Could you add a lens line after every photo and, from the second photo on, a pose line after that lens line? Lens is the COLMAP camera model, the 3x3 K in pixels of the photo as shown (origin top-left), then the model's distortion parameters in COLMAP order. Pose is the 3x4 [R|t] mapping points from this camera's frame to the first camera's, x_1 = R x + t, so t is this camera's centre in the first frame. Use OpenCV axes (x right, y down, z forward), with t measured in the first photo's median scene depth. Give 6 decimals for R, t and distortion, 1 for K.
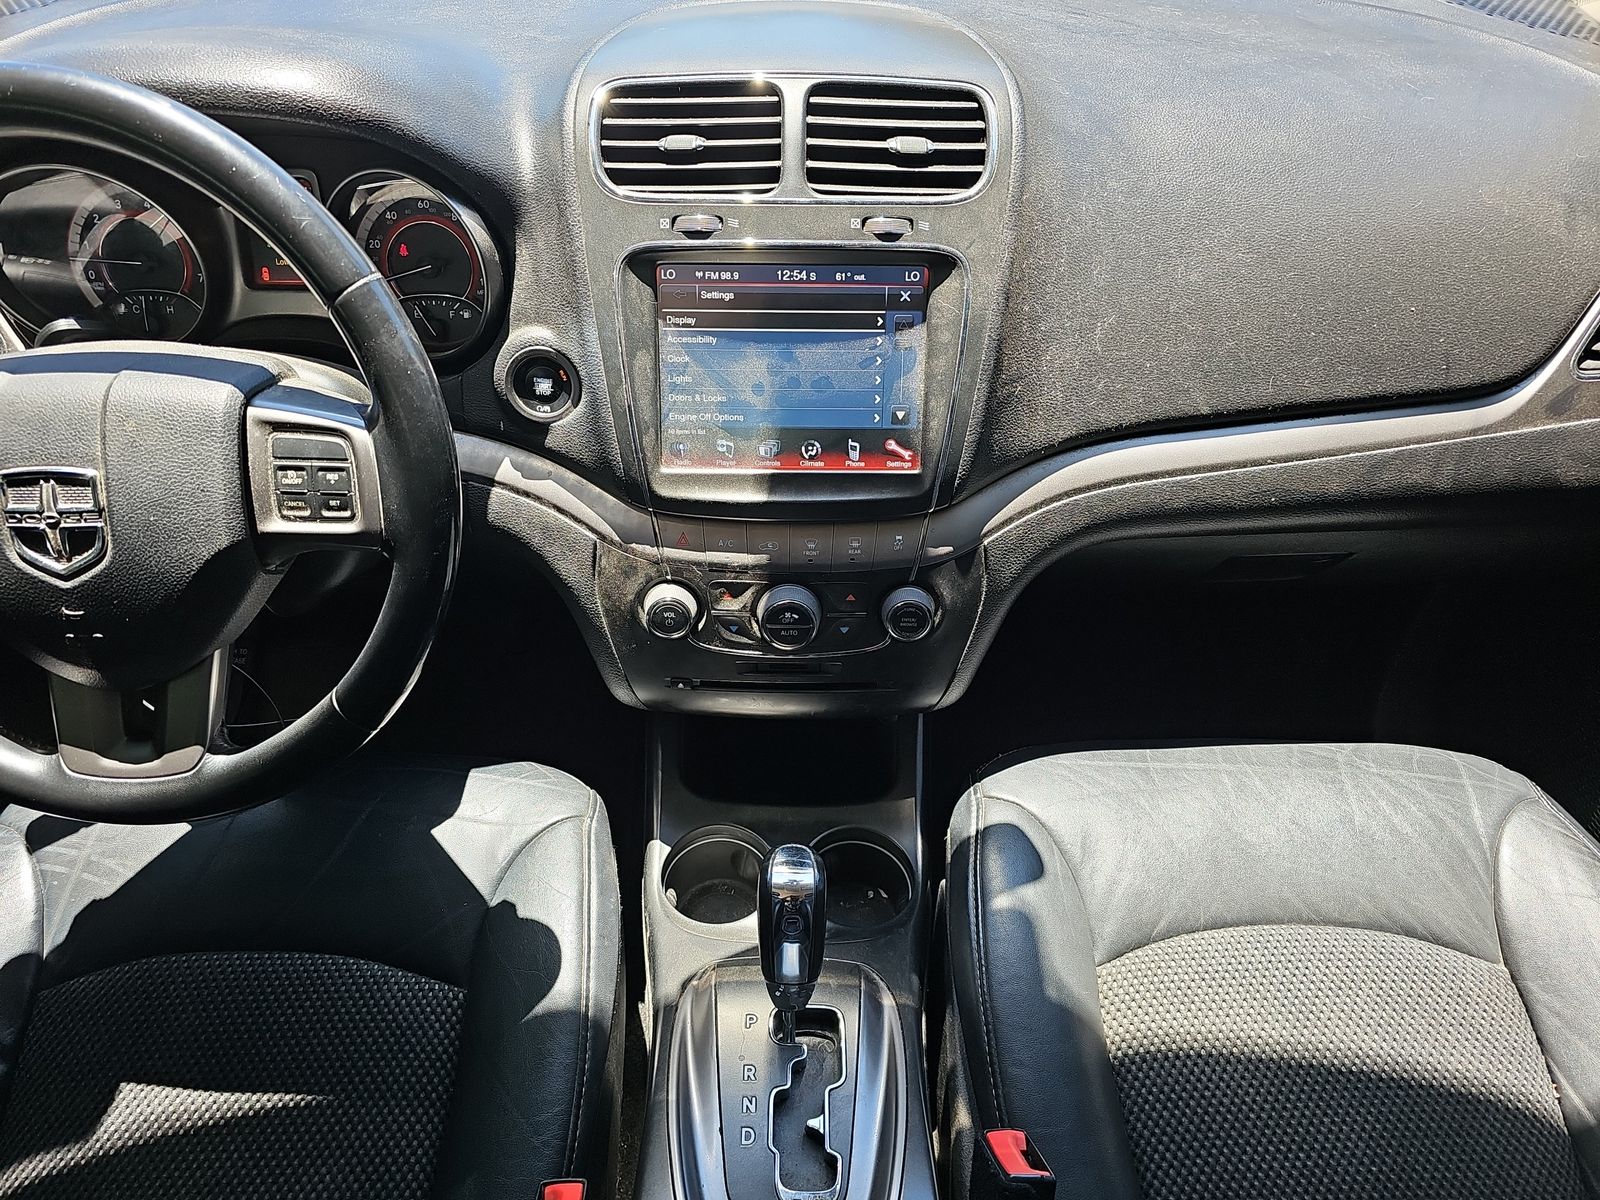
lens RADIAL K [[1062.6, 0, 800.0], [0, 1062.6, 600.0], [0, 0, 1]] dist [0.055557, -0.055744]
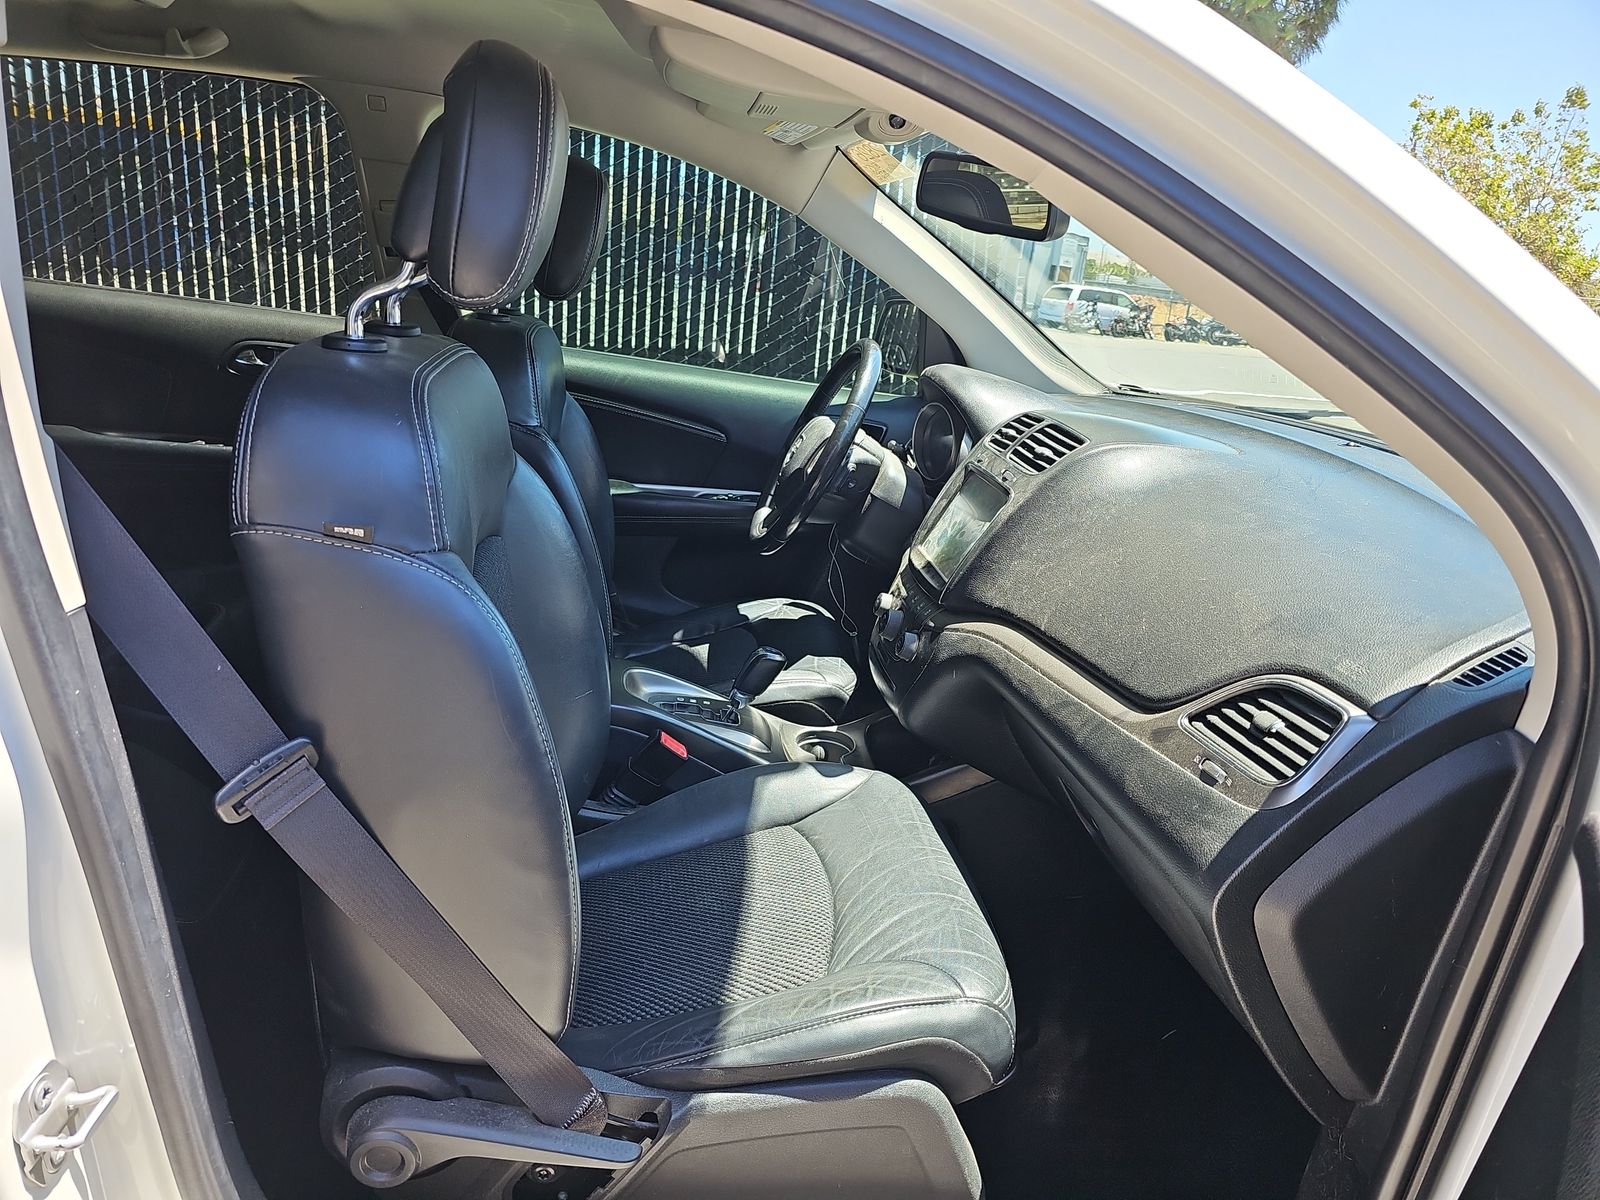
lens RADIAL K [[1078.7, 0, 798.4], [0, 1078.7, 608.8], [0, 0, 1]] dist [0.022461, -0.033492]
pose [[0.127322, 0.327855, -0.936109, 2.522497], [-0.689803, 0.707440, 0.153946, -0.264296], [0.712714, 0.626131, 0.316228, 0.275296]]
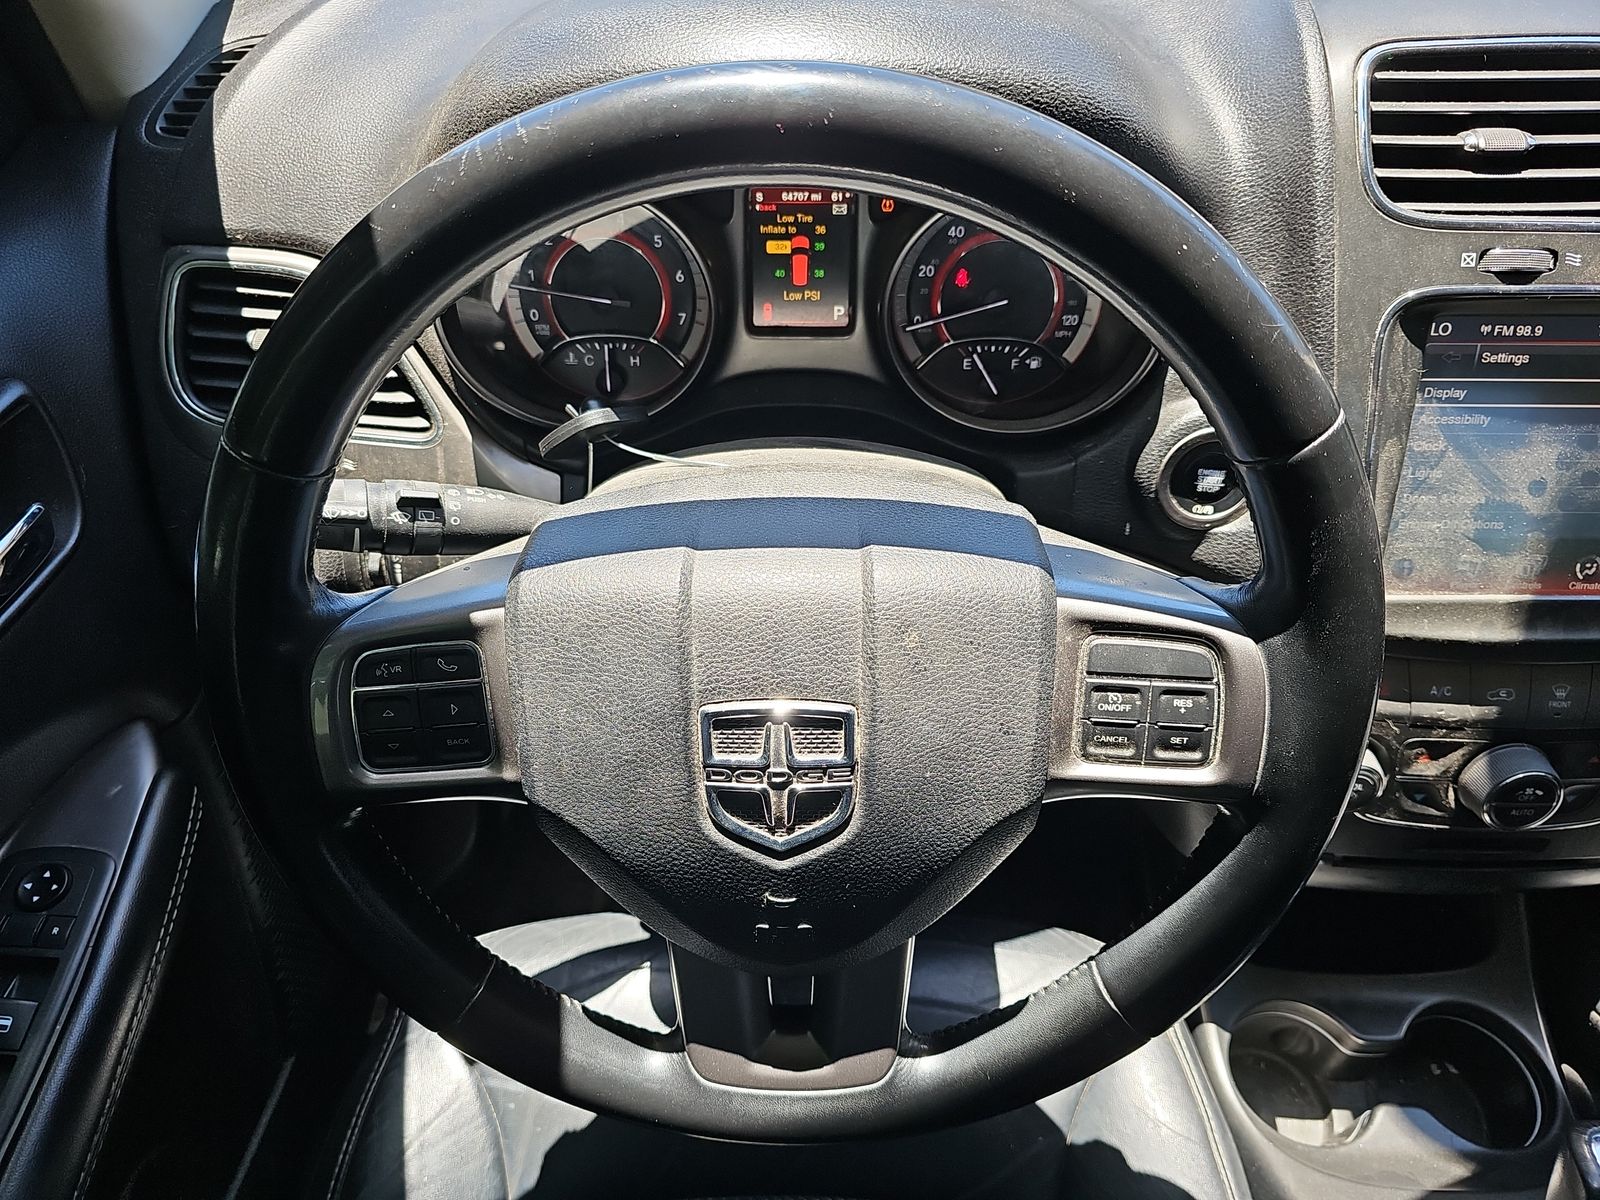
lens RADIAL K [[1078.7, 0, 798.4], [0, 1078.7, 608.8], [0, 0, 1]] dist [0.022461, -0.033492]
pose [[0.999850, -0.001998, -0.017228, -0.543827], [0.003349, 0.996893, 0.078696, -0.185508], [0.017018, -0.078742, 0.996750, 0.285412]]
